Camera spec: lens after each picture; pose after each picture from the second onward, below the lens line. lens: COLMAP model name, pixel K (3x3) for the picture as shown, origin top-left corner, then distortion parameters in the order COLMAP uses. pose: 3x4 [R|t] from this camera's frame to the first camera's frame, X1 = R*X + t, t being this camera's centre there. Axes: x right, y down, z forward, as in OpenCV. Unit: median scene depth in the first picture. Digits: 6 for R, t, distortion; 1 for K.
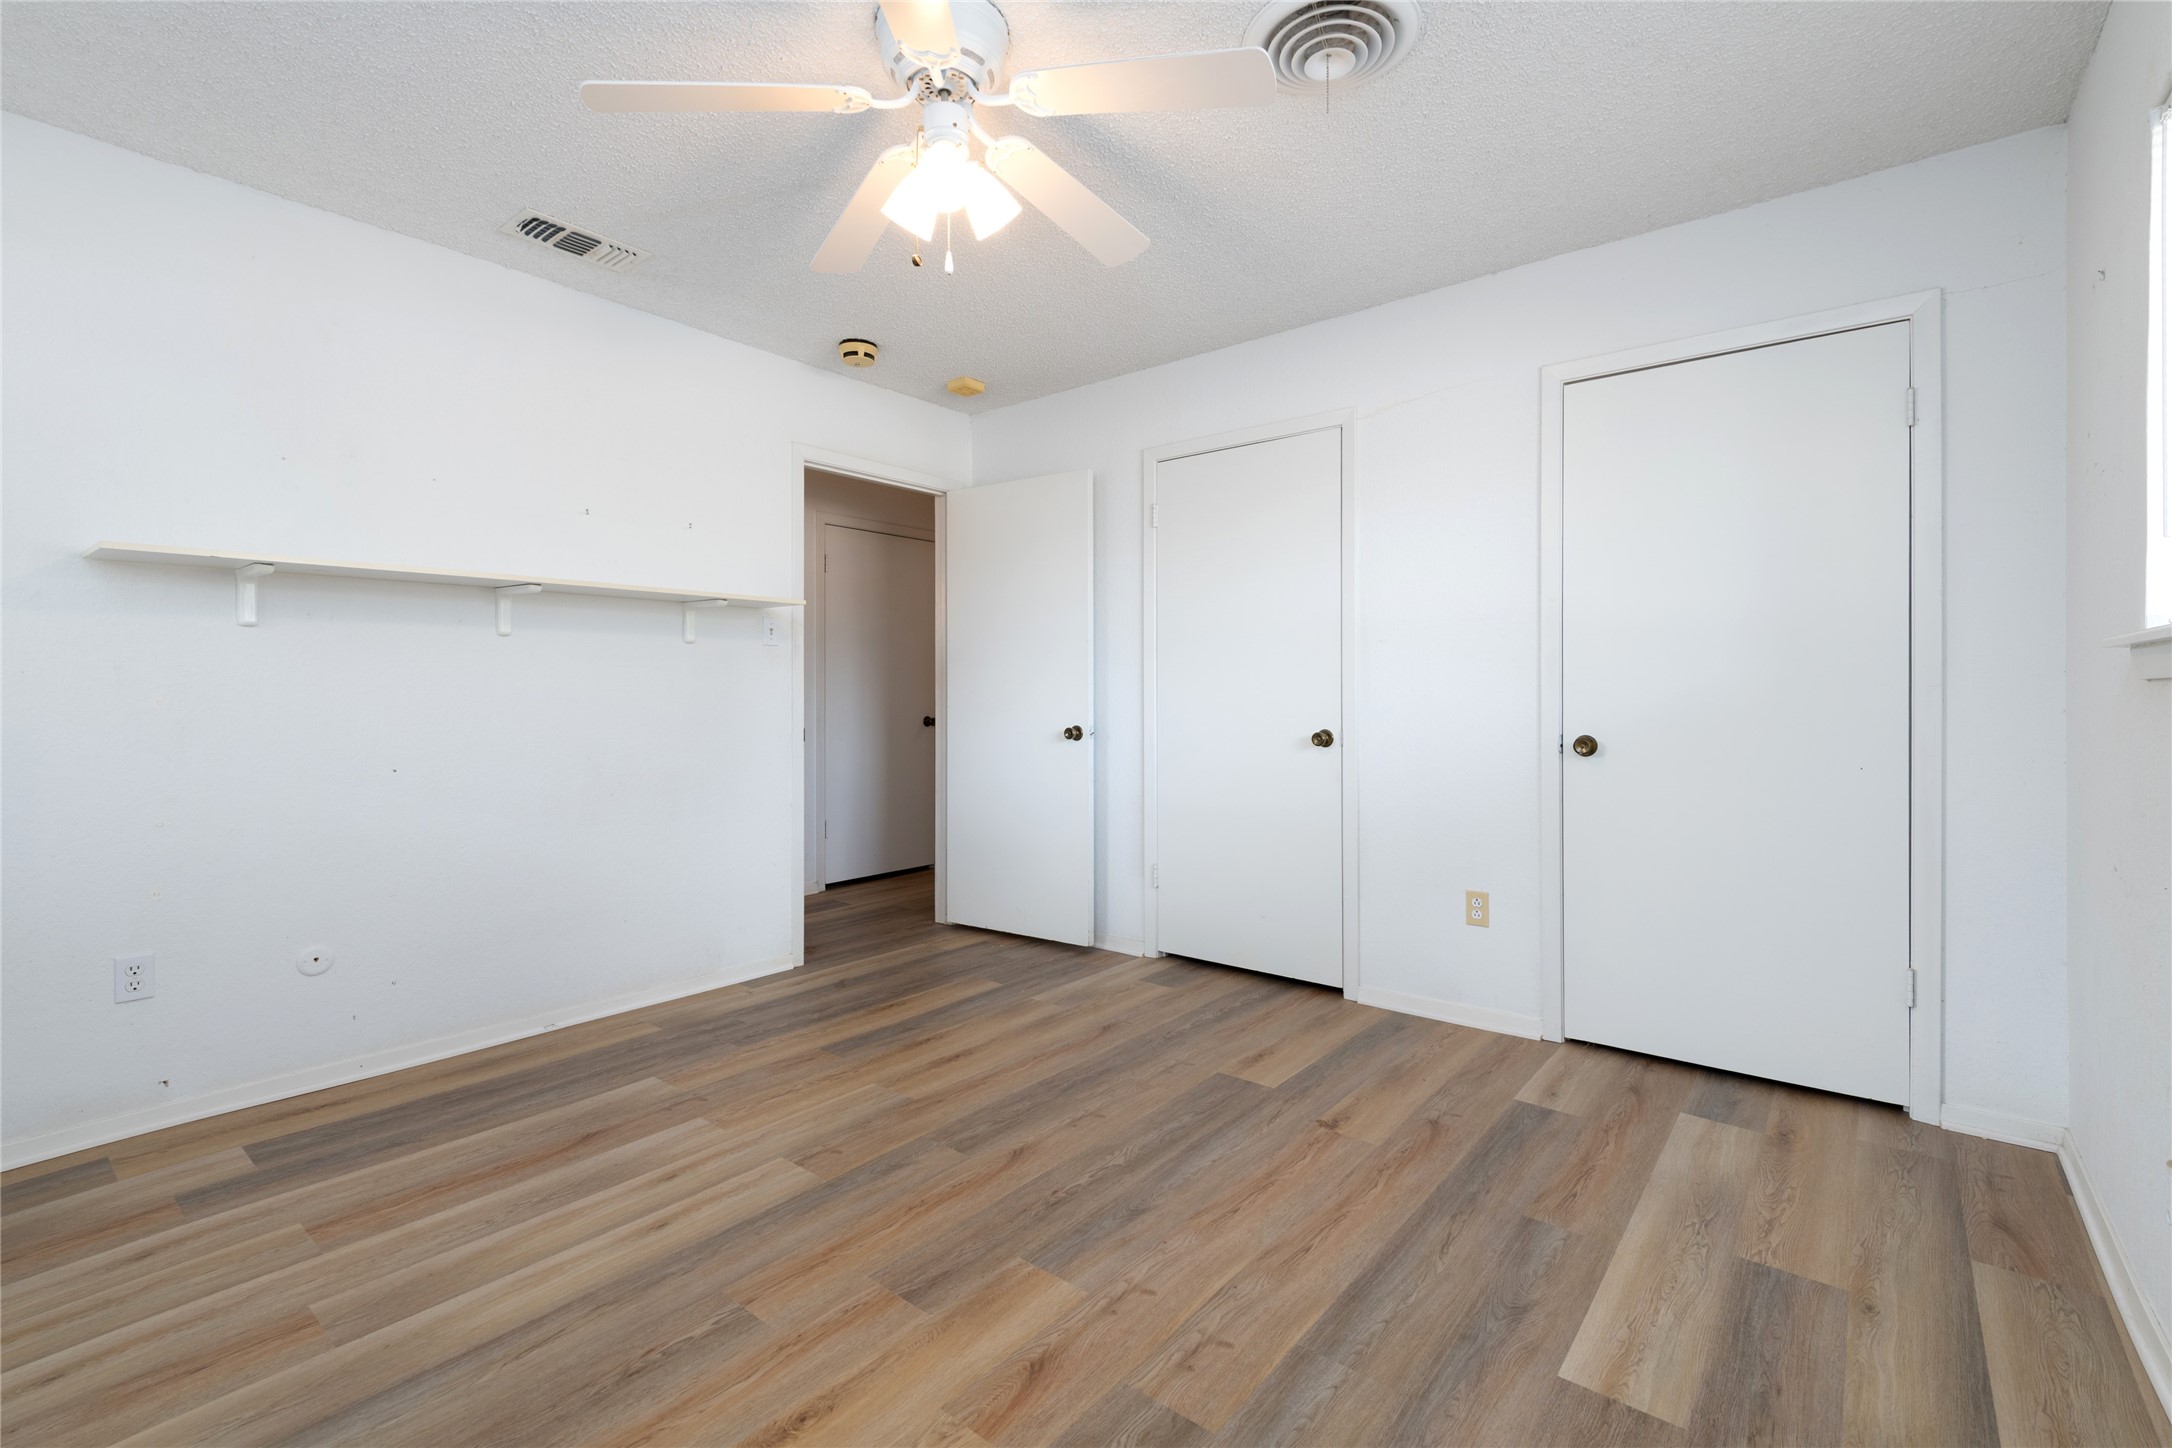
lens RADIAL K [[972.4, 0, 1137.6], [0, 972.4, 696.1], [0, 0, 1]] dist [0.019168, -0.005442]
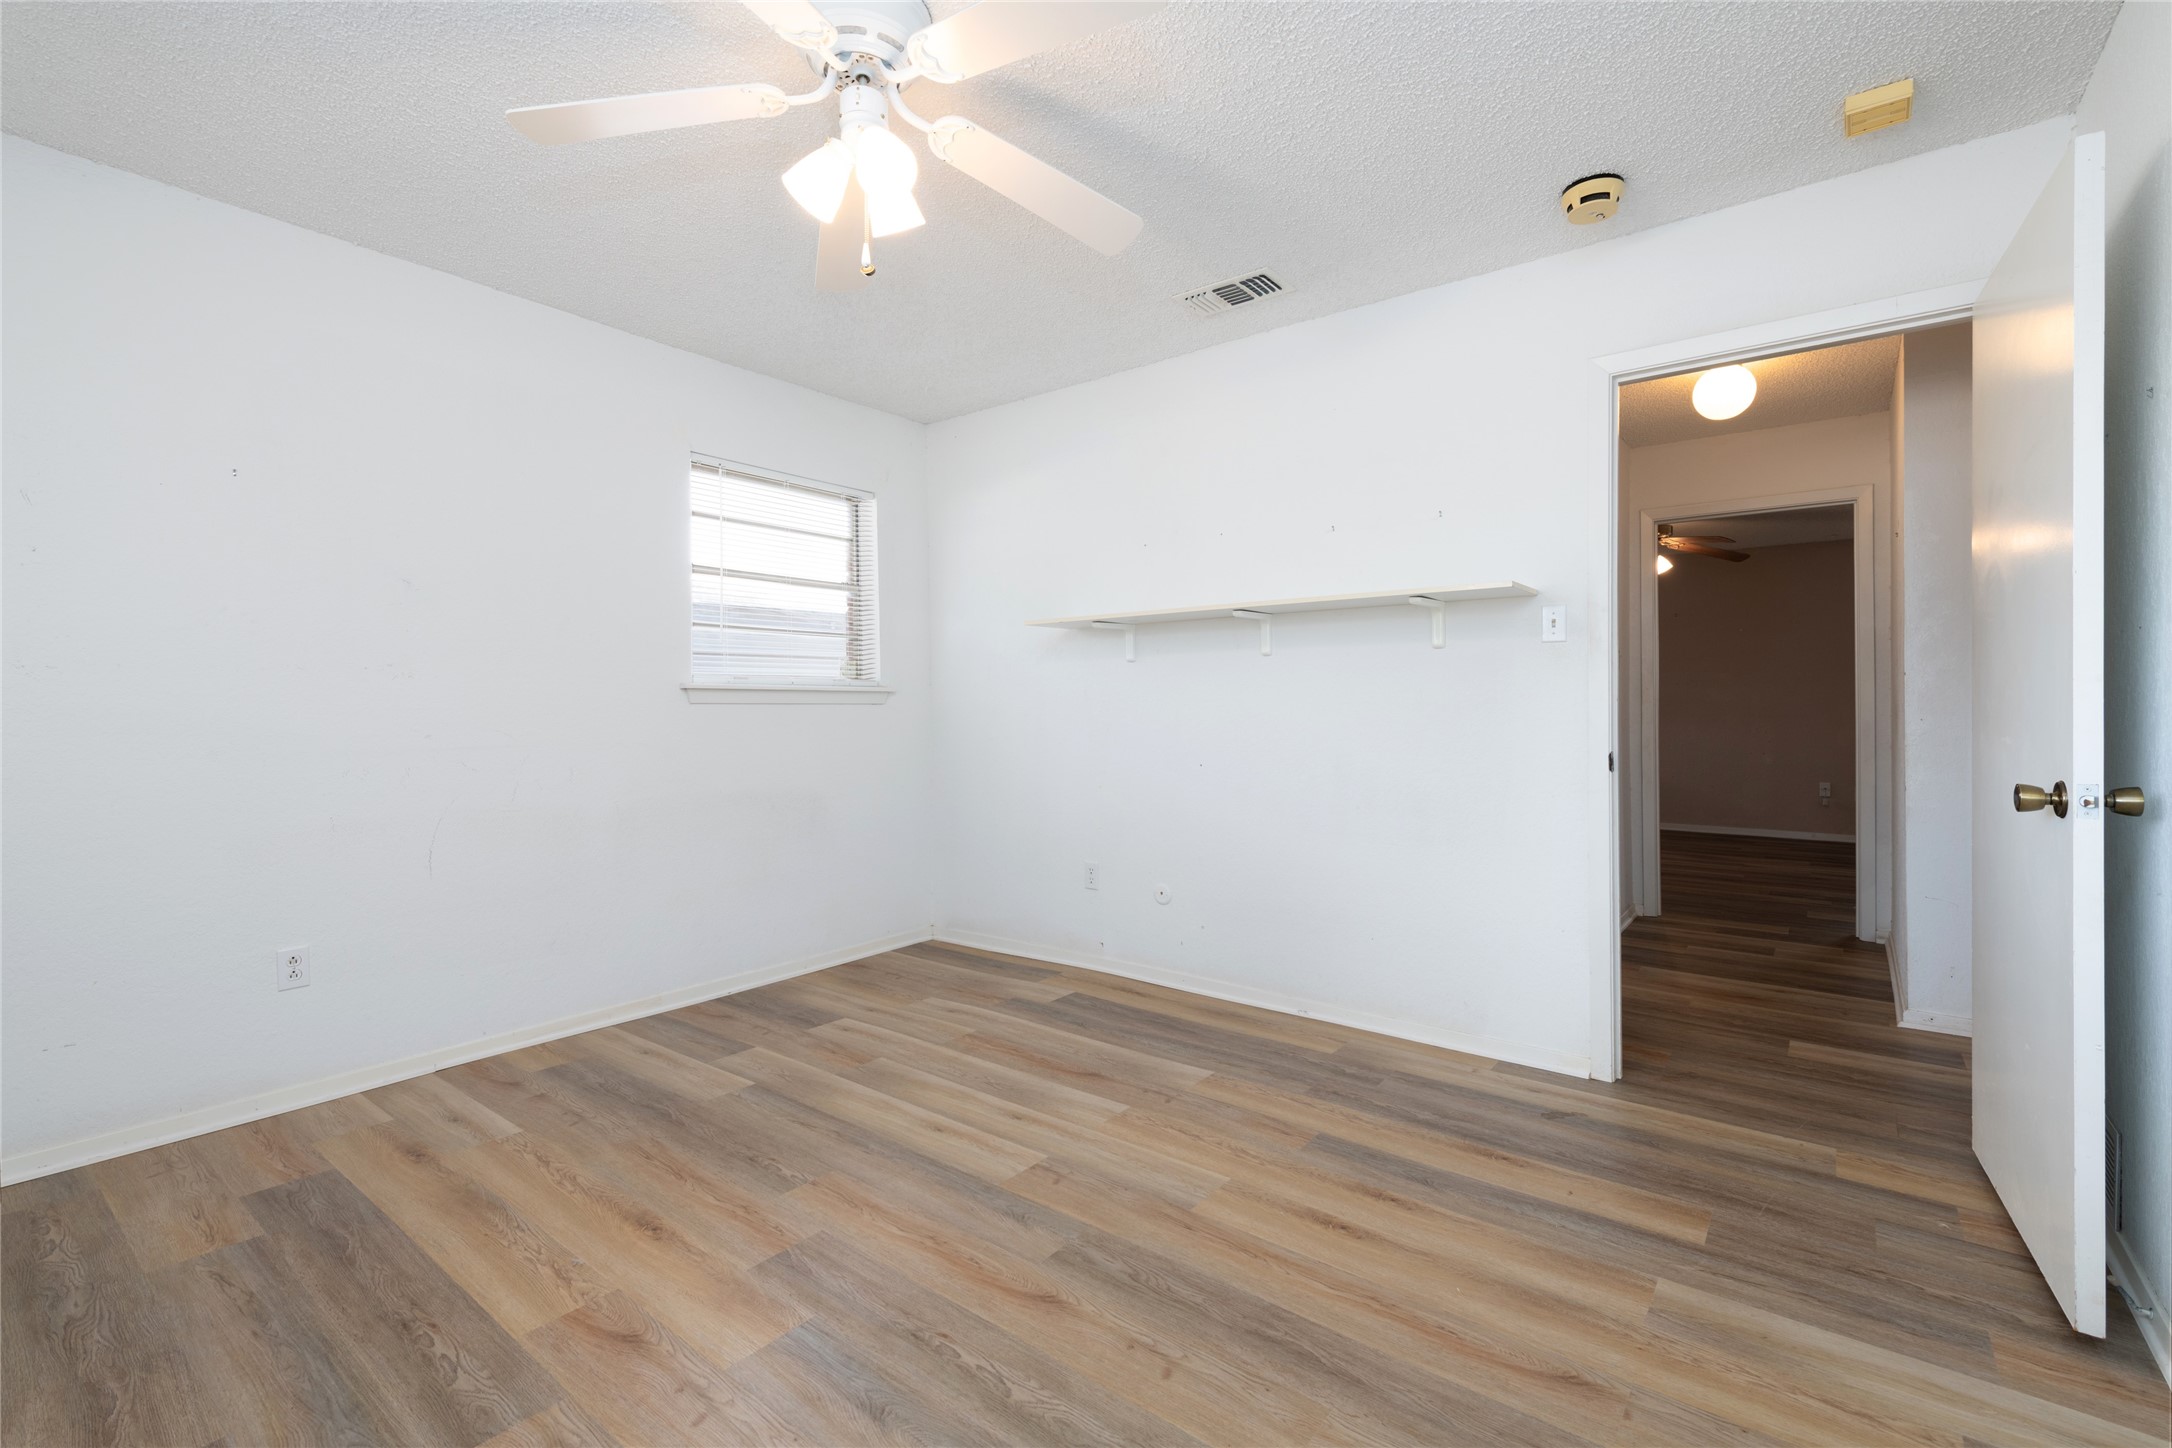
lens RADIAL K [[972.4, 0, 1068.4], [0, 972.4, 718.8], [0, 0, 1]] dist [0.019168, -0.005442]
pose [[-0.038650, 0.014104, -0.999153, 0.639432], [0.000690, 0.999901, 0.014088, -0.003710], [0.999253, -0.000145, -0.038656, 1.035250]]
